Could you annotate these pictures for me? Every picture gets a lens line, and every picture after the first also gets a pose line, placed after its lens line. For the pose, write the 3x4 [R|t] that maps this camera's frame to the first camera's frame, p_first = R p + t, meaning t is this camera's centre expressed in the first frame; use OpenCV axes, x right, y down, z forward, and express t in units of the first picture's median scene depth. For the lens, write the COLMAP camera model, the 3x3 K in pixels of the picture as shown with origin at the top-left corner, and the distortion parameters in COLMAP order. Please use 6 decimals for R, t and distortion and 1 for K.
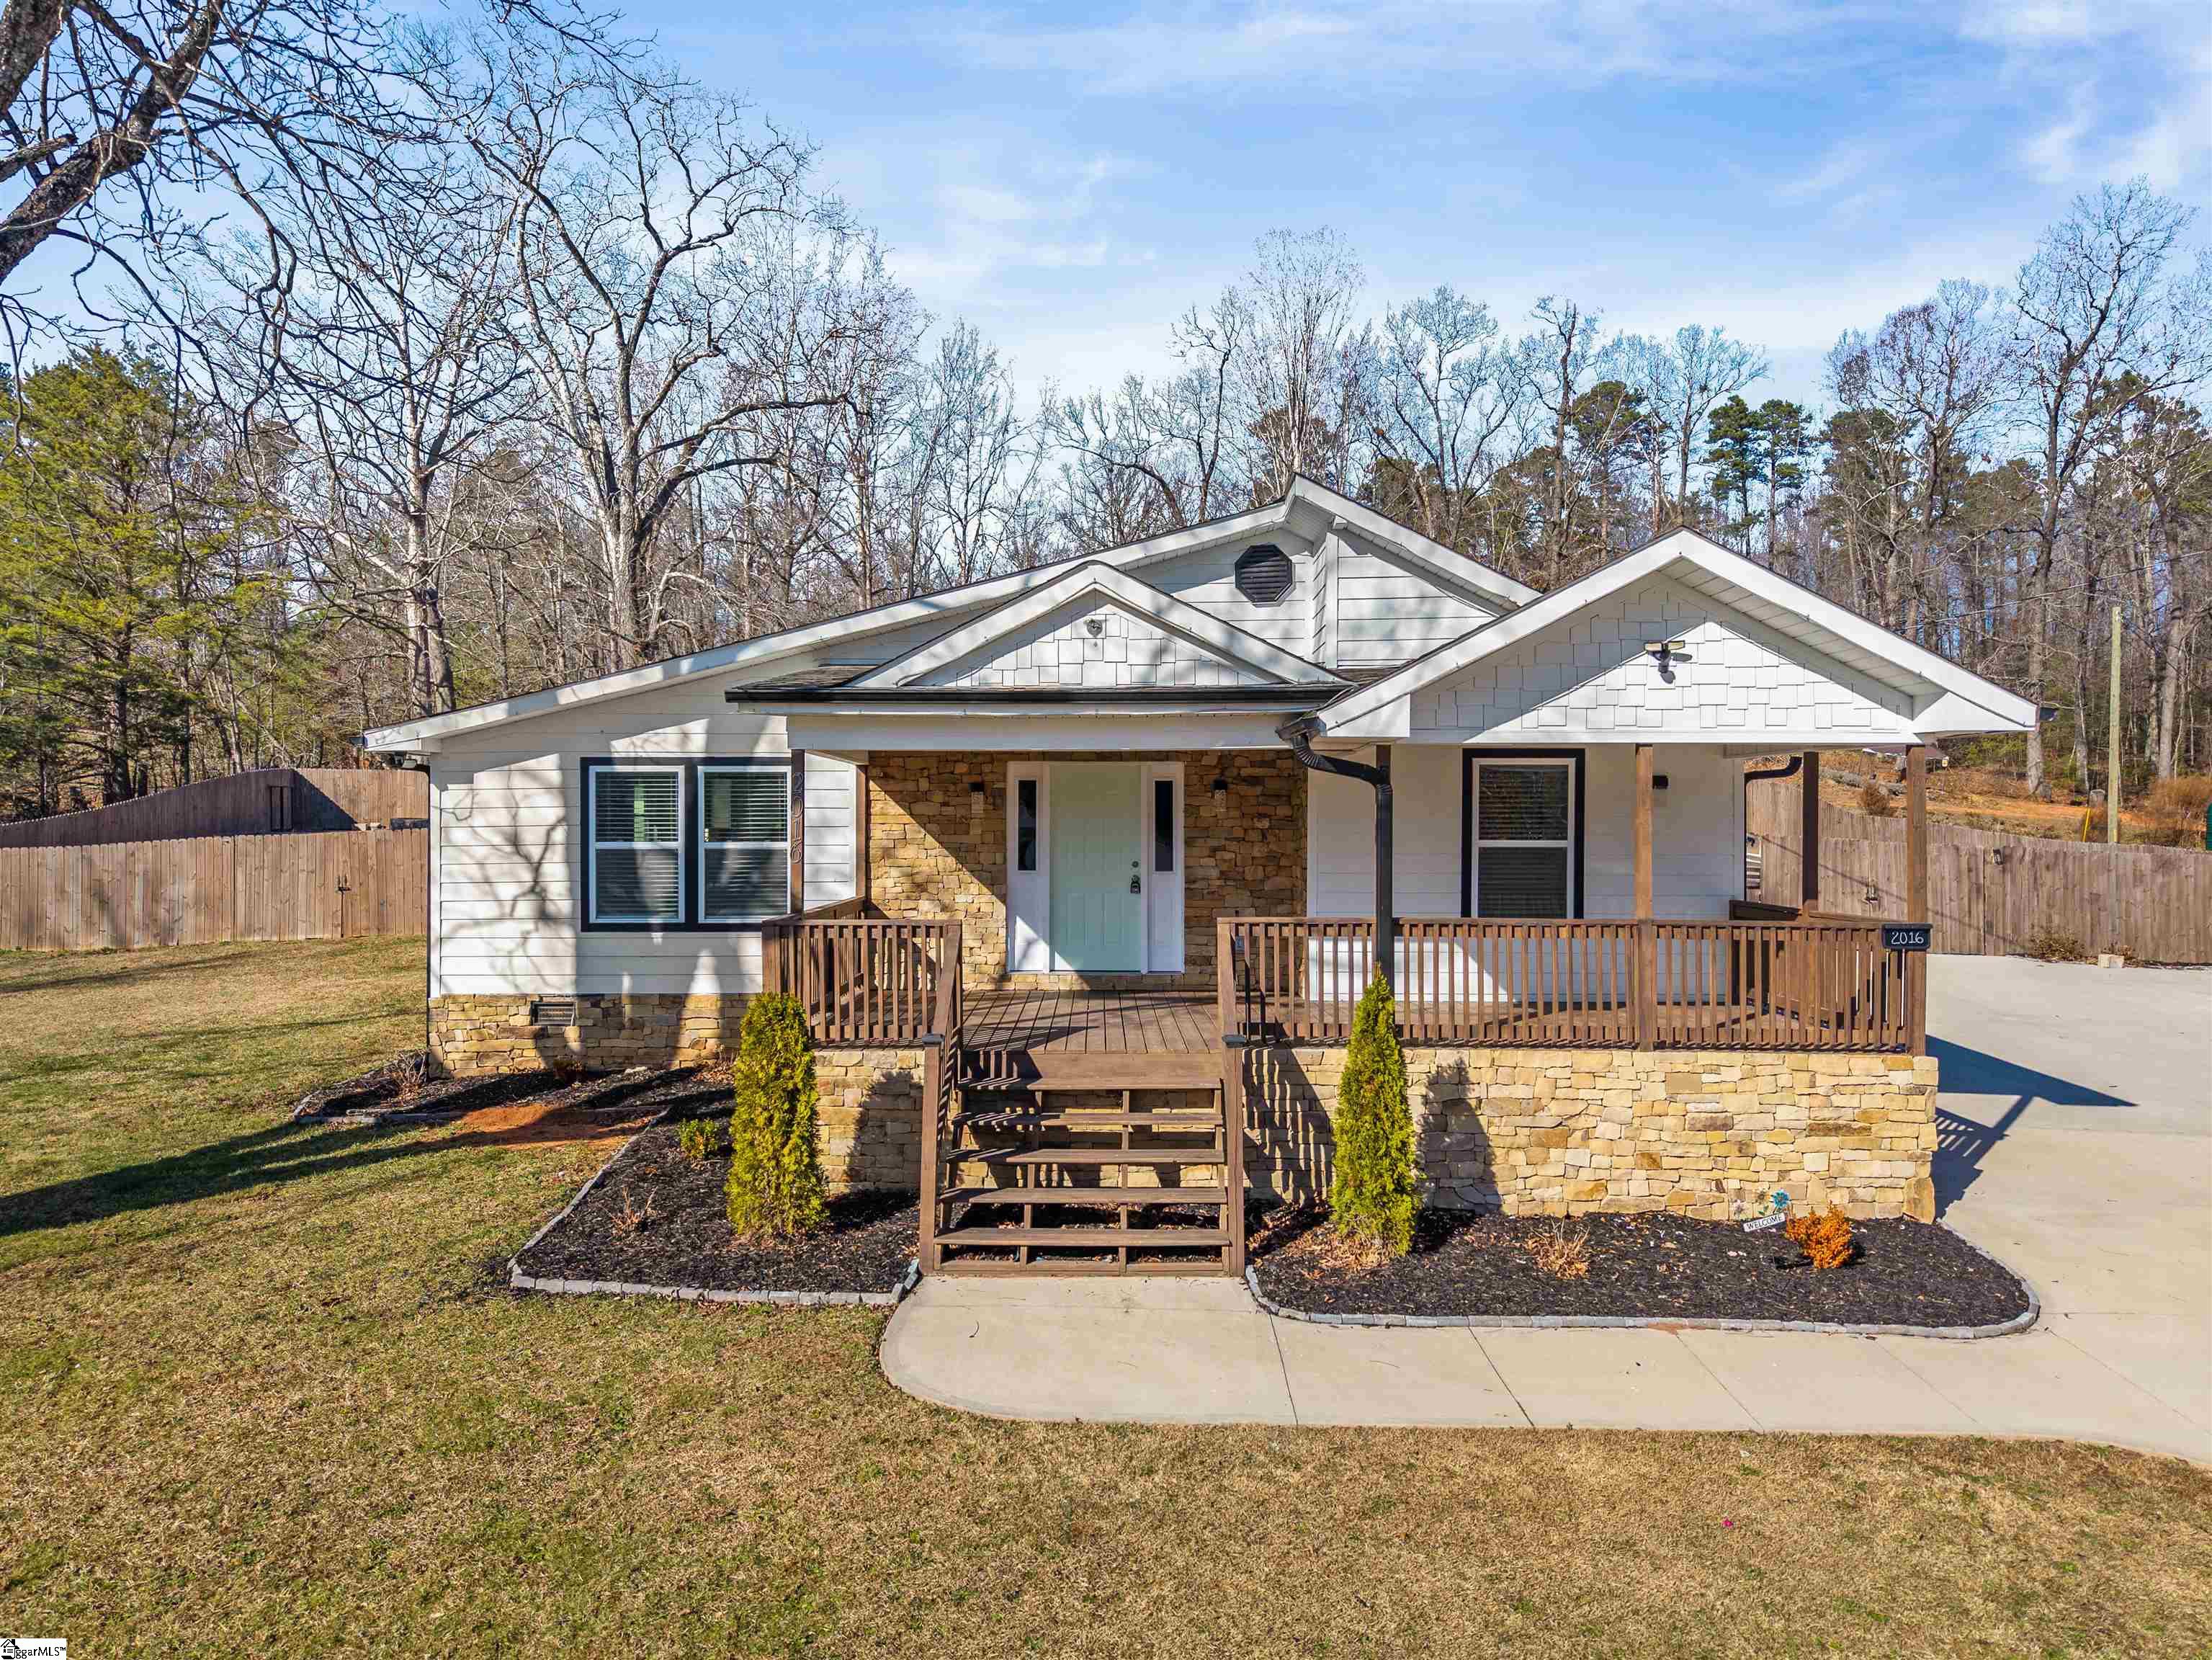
lens RADIAL K [[1477.9, 0, 1138.0], [0, 1477.9, 849.2], [0, 0, 1]] dist [0.010486, -0.003151]
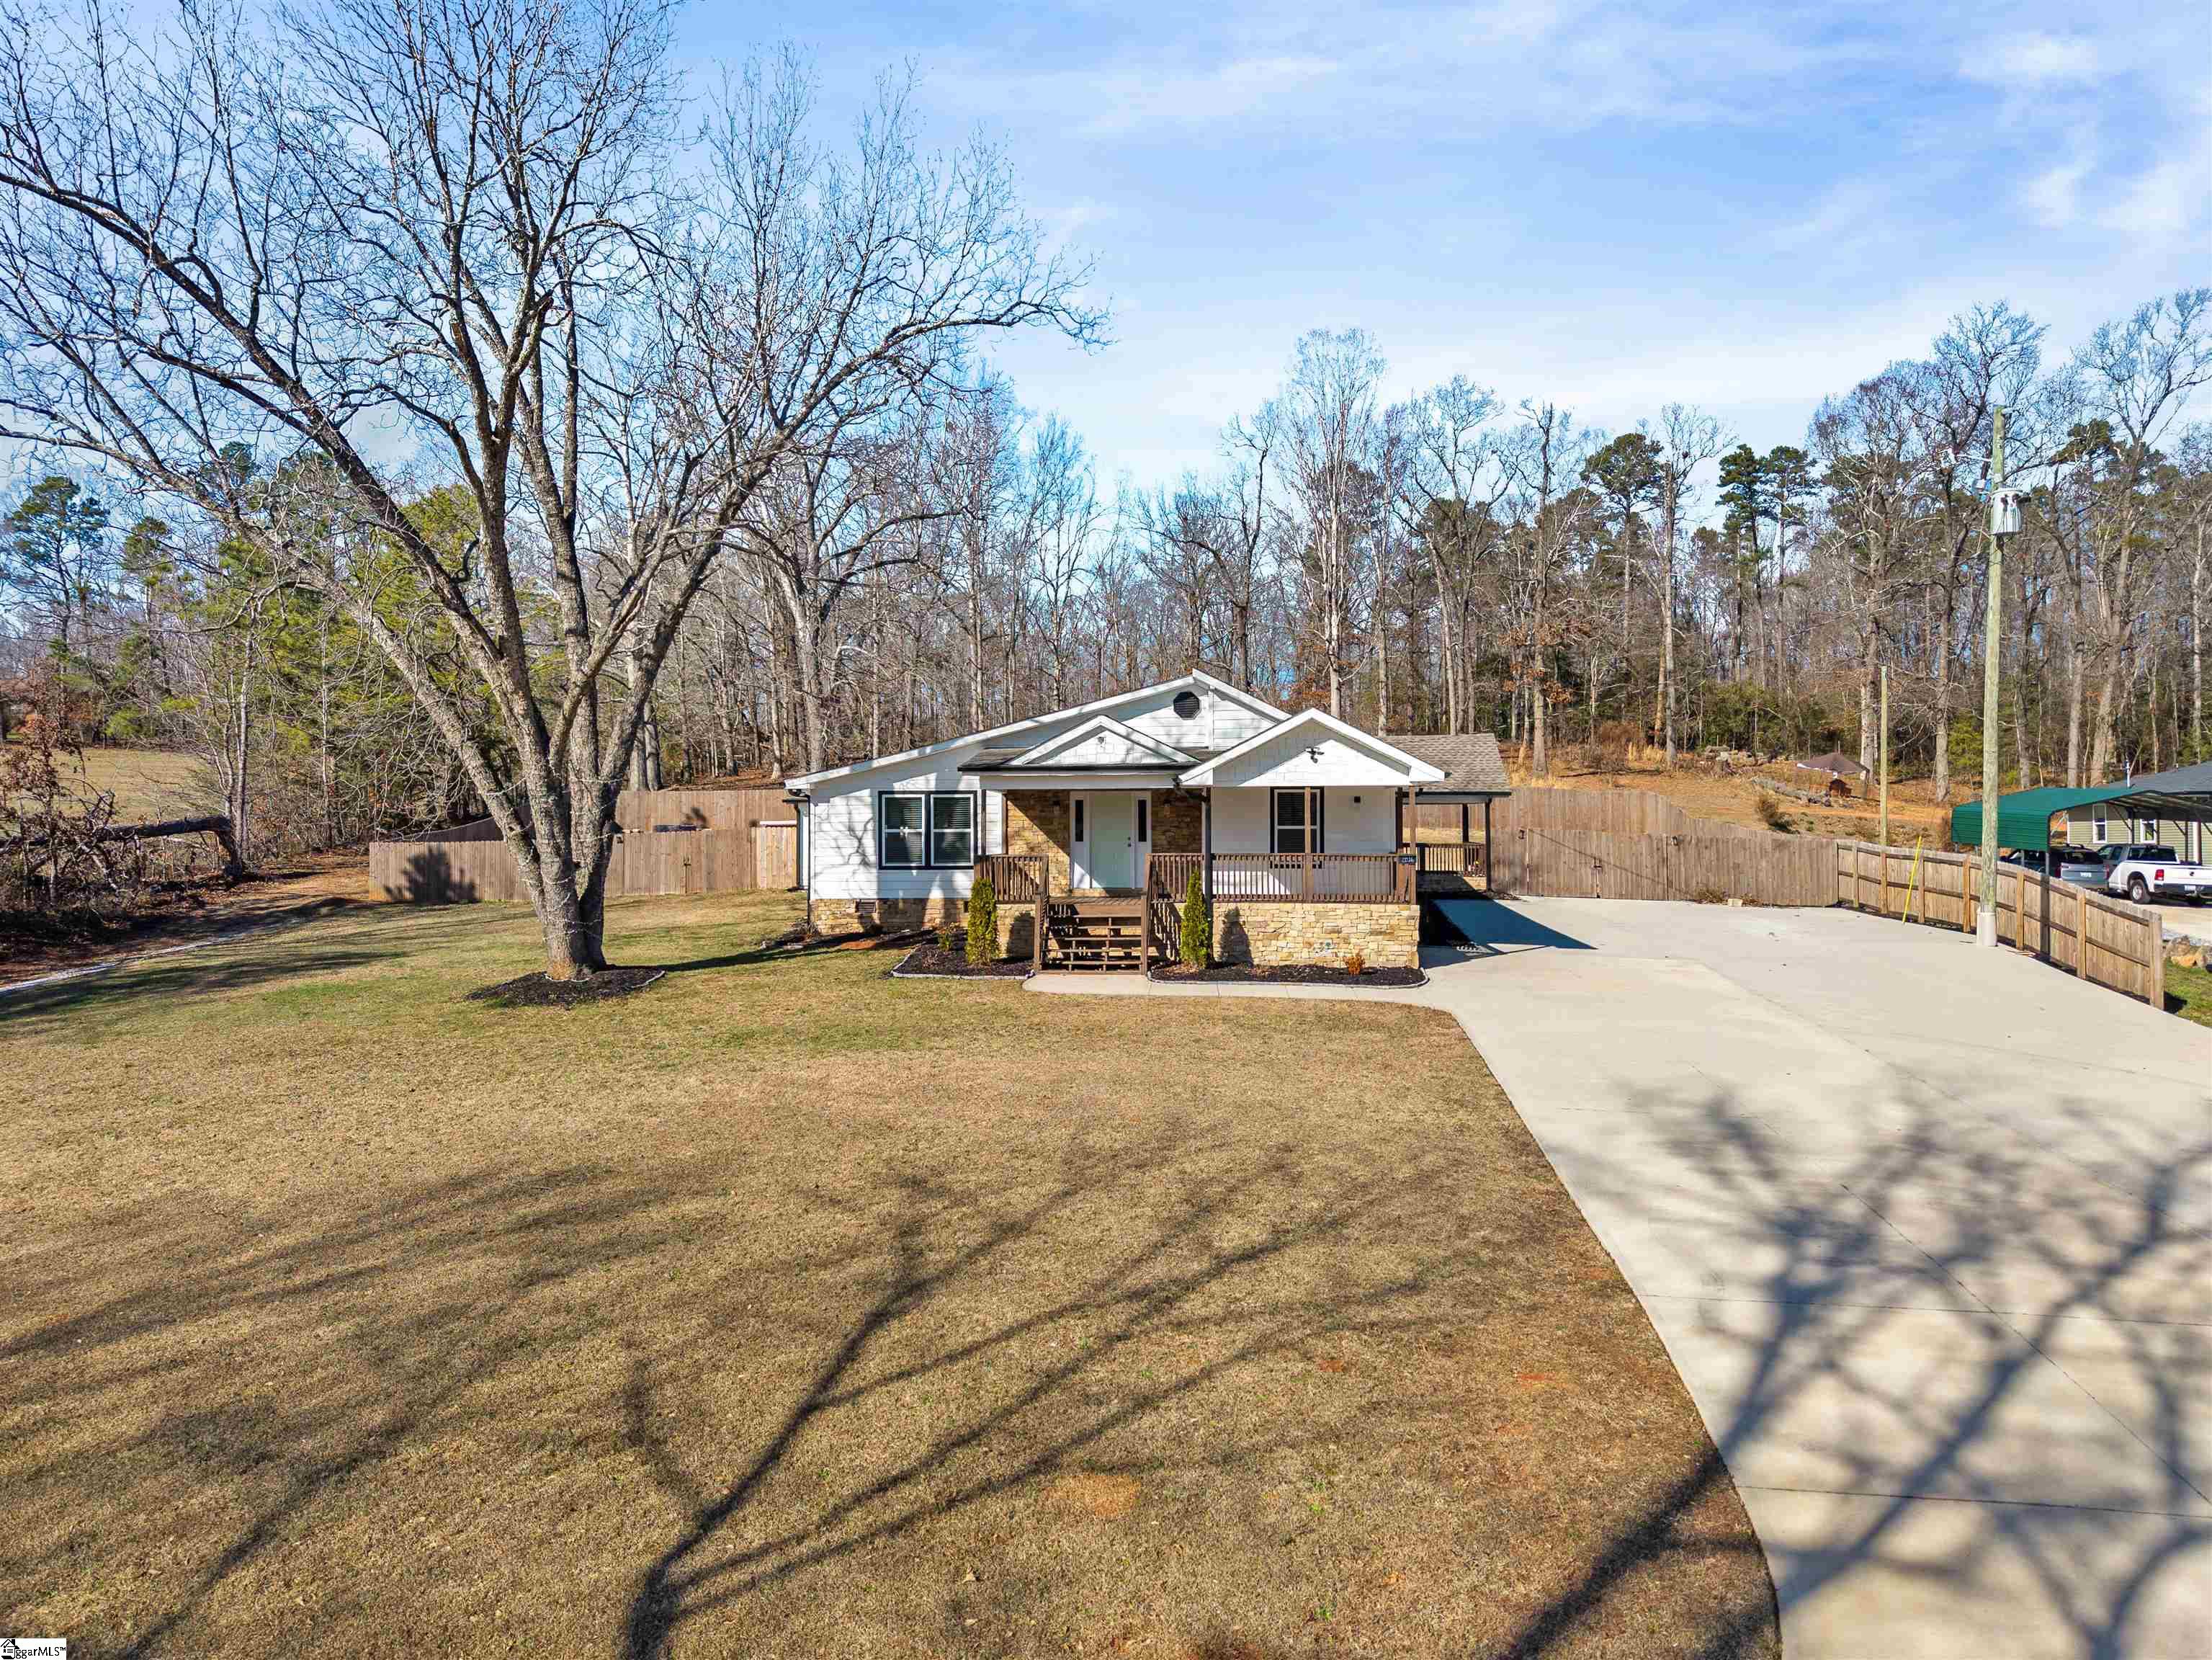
lens RADIAL K [[1477.9, 0, 1126.6], [0, 1477.9, 849.0], [0, 0, 1]] dist [0.010486, -0.003151]
pose [[0.997434, -0.003384, -0.071515, 0.151762], [0.002877, 0.999970, -0.007192, 0.041871], [0.071538, 0.006968, 0.997414, -1.186690]]
